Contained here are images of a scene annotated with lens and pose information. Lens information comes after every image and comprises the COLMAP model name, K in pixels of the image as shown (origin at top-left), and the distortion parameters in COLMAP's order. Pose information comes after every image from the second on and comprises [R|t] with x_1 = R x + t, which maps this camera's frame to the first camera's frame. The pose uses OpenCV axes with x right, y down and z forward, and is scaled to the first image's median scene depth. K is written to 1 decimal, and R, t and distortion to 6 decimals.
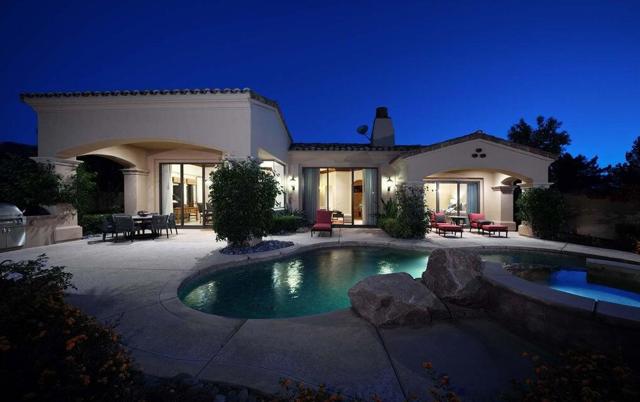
lens RADIAL K [[222.4, 0, 319.9], [0, 222.4, 201.2], [0, 0, 1]] dist [-0.023849, 0.000692]
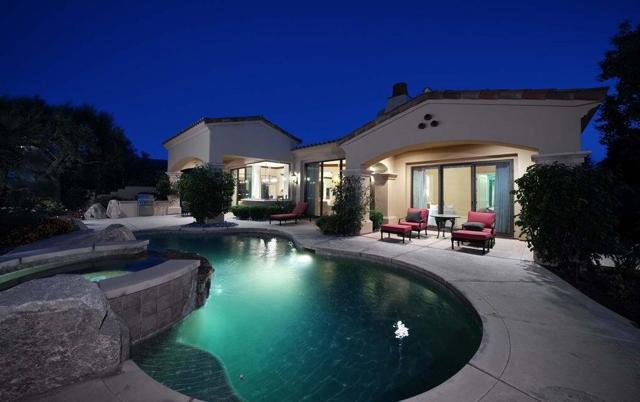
lens RADIAL K [[222.4, 0, 321.8], [0, 222.4, 198.1], [0, 0, 1]] dist [-0.023849, 0.000692]
pose [[0.771798, 0.005848, -0.635841, 0.898253], [-0.002521, 0.999978, 0.006138, 0.017545], [0.635863, -0.003134, 0.771795, 0.253307]]
